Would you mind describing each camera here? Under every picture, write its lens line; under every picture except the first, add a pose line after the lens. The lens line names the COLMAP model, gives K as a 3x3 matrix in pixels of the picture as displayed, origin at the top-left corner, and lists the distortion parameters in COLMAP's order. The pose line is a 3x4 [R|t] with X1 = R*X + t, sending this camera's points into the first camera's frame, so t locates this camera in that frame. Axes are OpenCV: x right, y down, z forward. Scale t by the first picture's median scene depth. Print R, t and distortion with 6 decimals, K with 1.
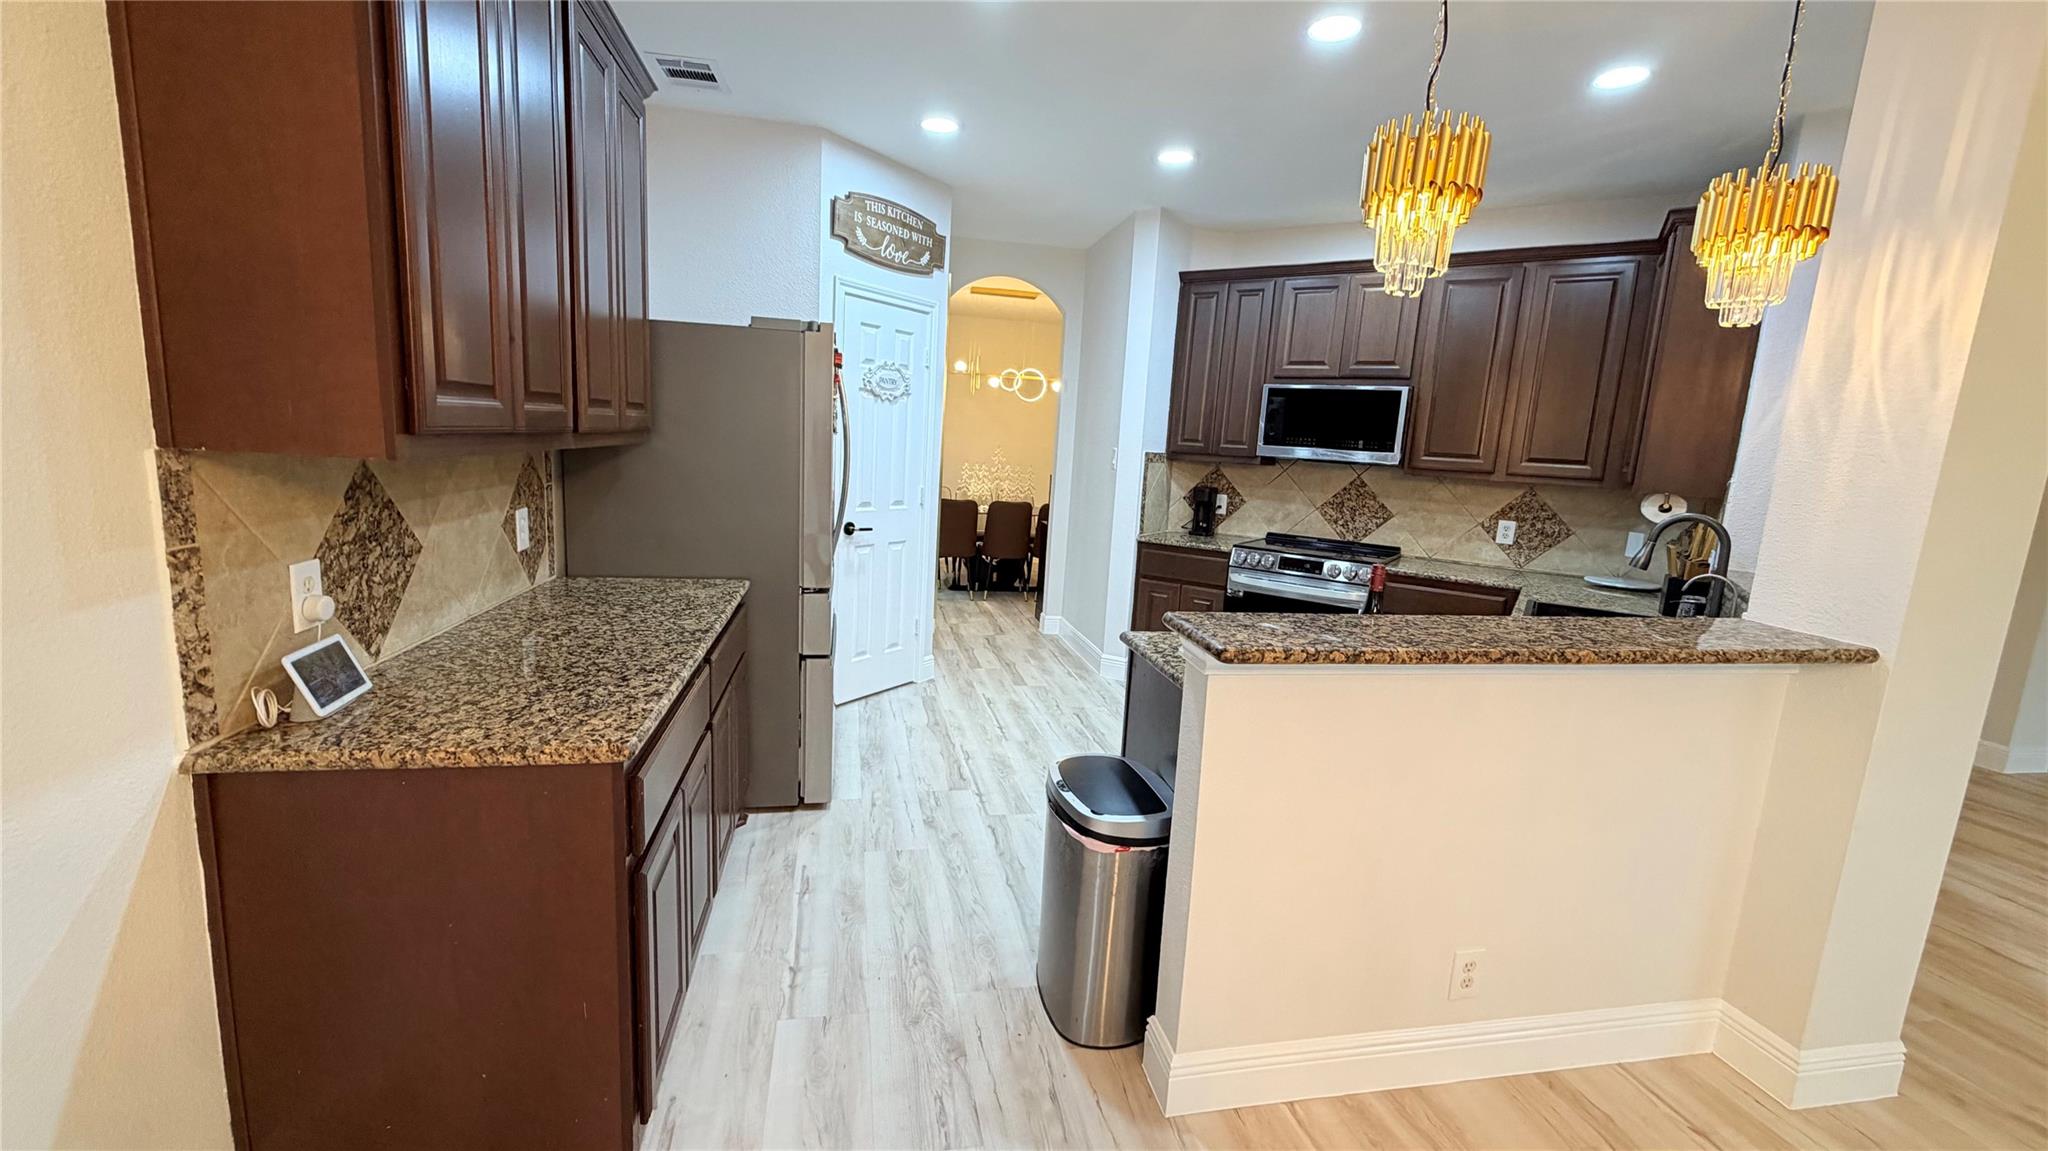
lens RADIAL K [[817.1, 0, 1013.1], [0, 817.1, 572.6], [0, 0, 1]] dist [0.001870, 0.000314]
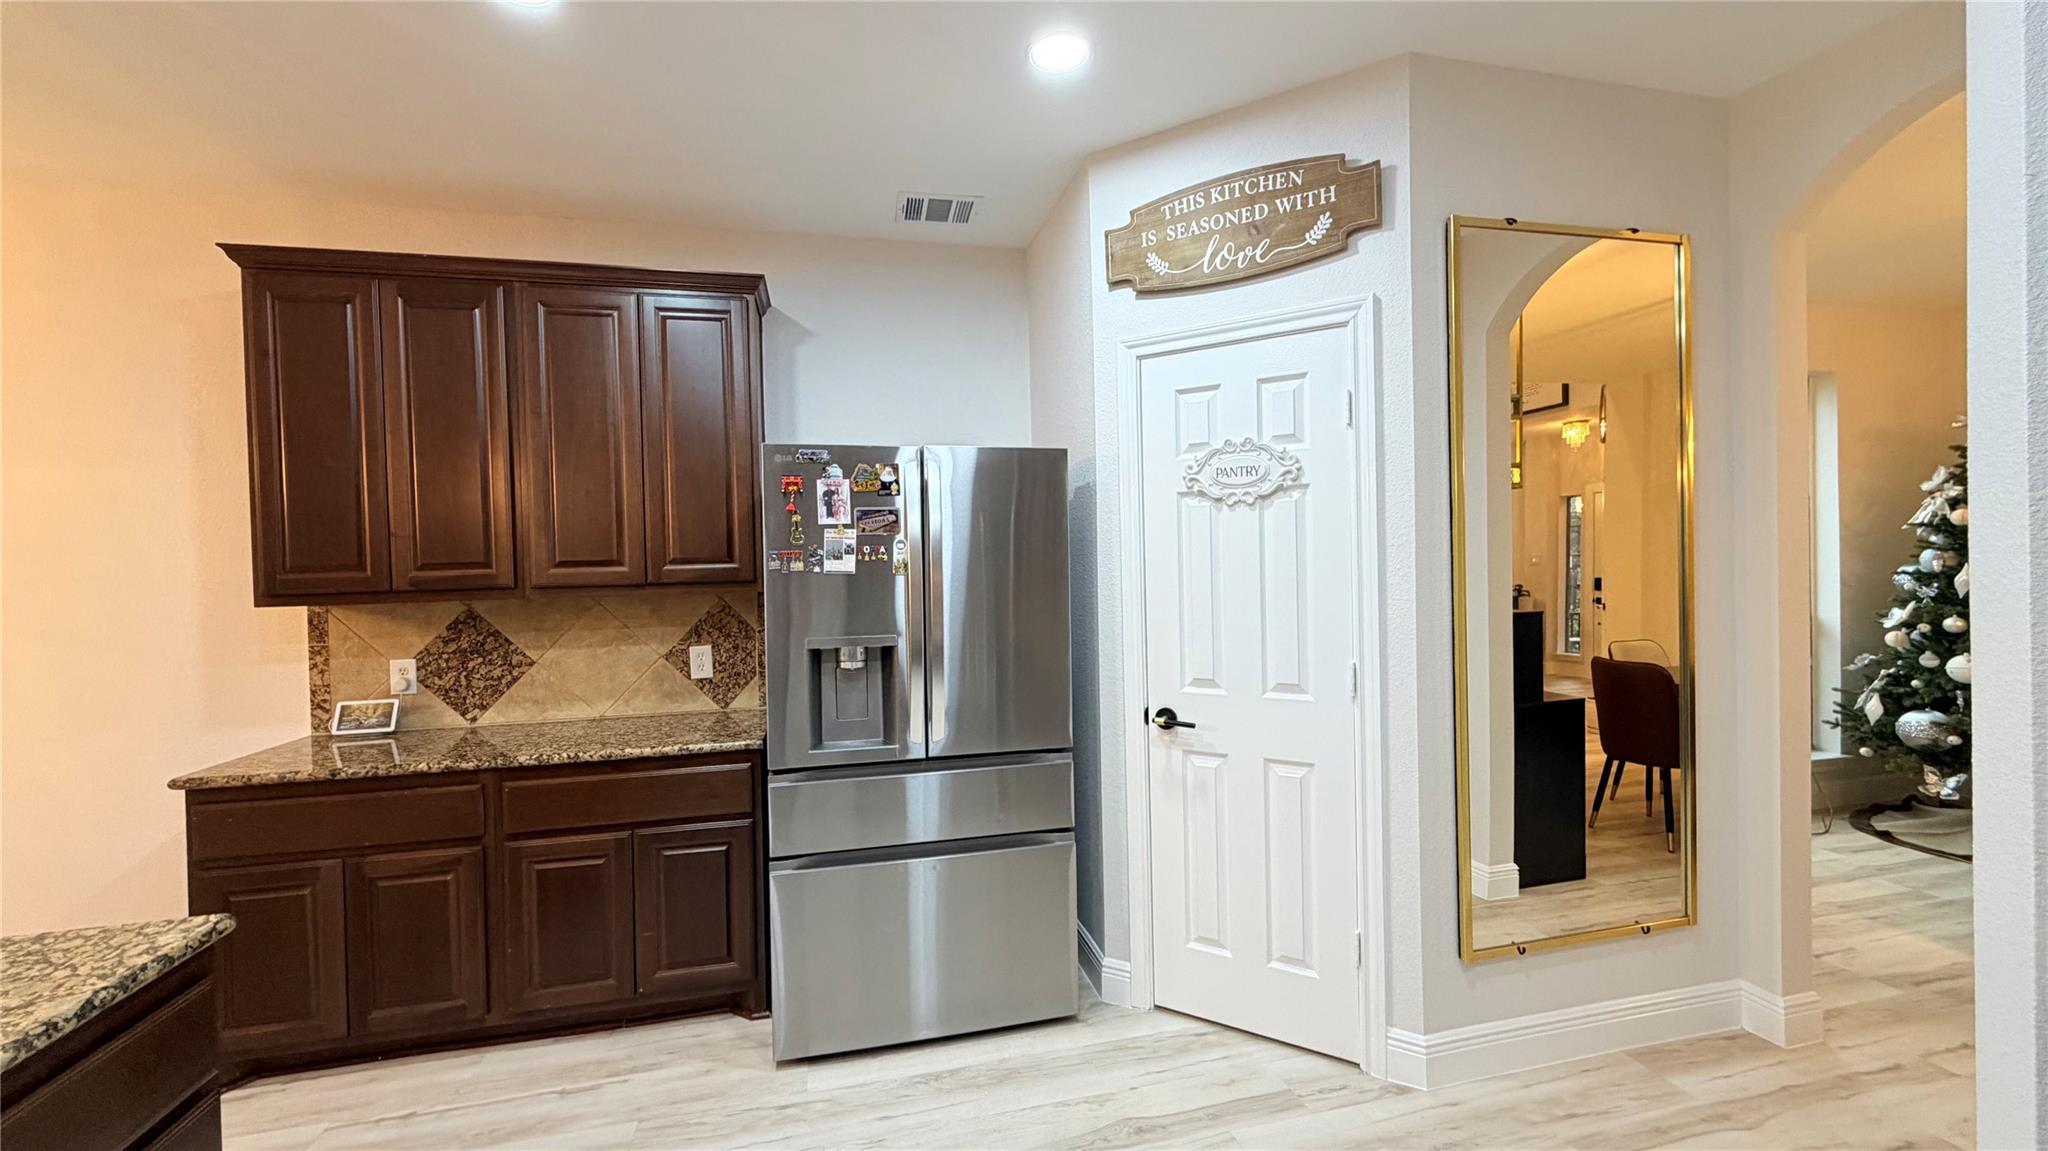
lens RADIAL K [[817.1, 0, 1013.1], [0, 817.1, 572.6], [0, 0, 1]] dist [0.001870, 0.000314]
pose [[0.039962, -0.045072, -0.998184, 0.890030], [-0.137508, 0.989229, -0.050173, -0.247875], [0.989694, 0.139263, 0.033334, 1.816249]]
